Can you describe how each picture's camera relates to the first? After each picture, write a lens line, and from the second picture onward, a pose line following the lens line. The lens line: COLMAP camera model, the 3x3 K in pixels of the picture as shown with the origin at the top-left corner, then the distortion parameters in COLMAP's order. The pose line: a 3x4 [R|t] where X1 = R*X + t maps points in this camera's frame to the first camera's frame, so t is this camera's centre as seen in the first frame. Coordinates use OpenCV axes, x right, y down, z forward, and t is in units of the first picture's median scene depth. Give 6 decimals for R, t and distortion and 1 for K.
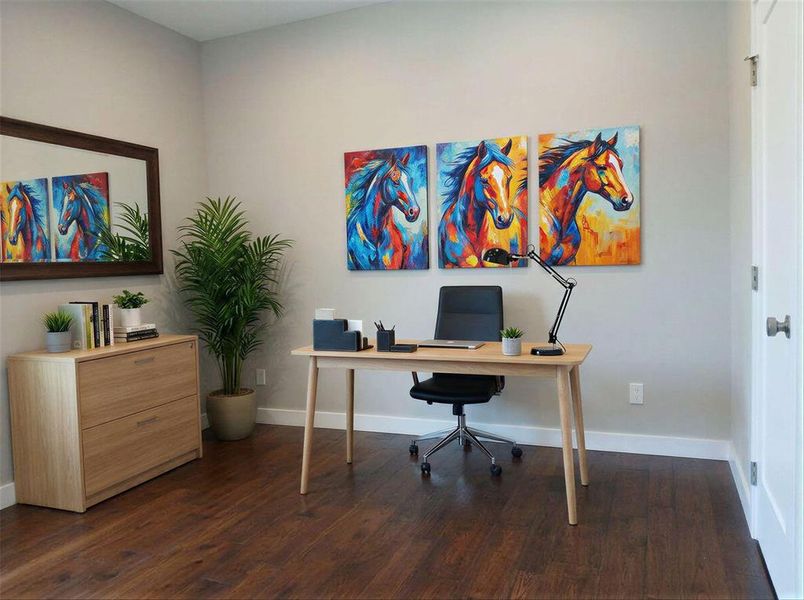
lens RADIAL K [[616.7, 0, 403.4], [0, 616.7, 302.7], [0, 0, 1]] dist [-0.013994, -0.004161]
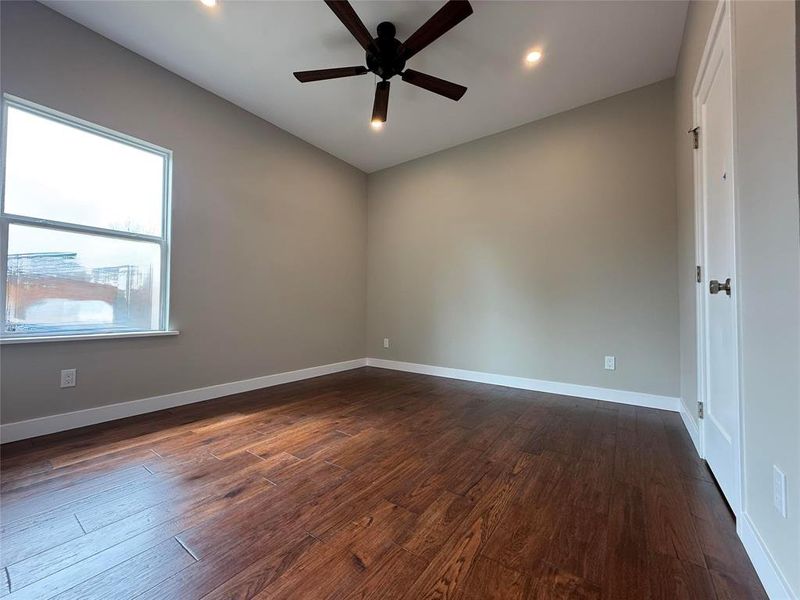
lens RADIAL K [[317.0, 0, 399.4], [0, 317.0, 302.0], [0, 0, 1]] dist [0.000931, 0.000177]
pose [[0.971985, 0.040007, -0.231612, 0.049514], [-0.061315, 0.994446, -0.085543, 0.134408], [0.226904, 0.097347, 0.969040, 0.097351]]
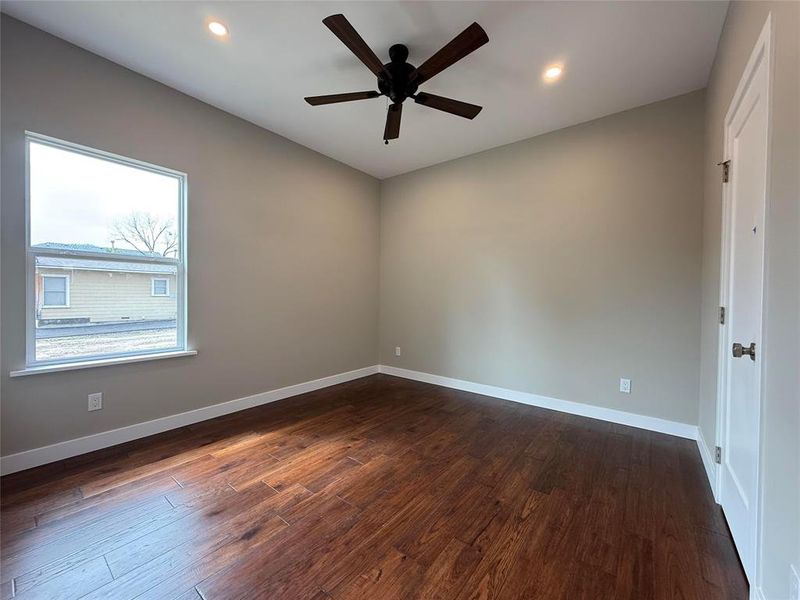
lens RADIAL K [[316.5, 0, 400.0], [0, 316.5, 300.0], [0, 0, 1]] dist [0.001100, 0.000164]
pose [[0.961686, 0.055318, -0.268513, 0.048886], [-0.069420, 0.996647, -0.043304, 0.007808], [0.265218, 0.060286, 0.962302, 0.091163]]
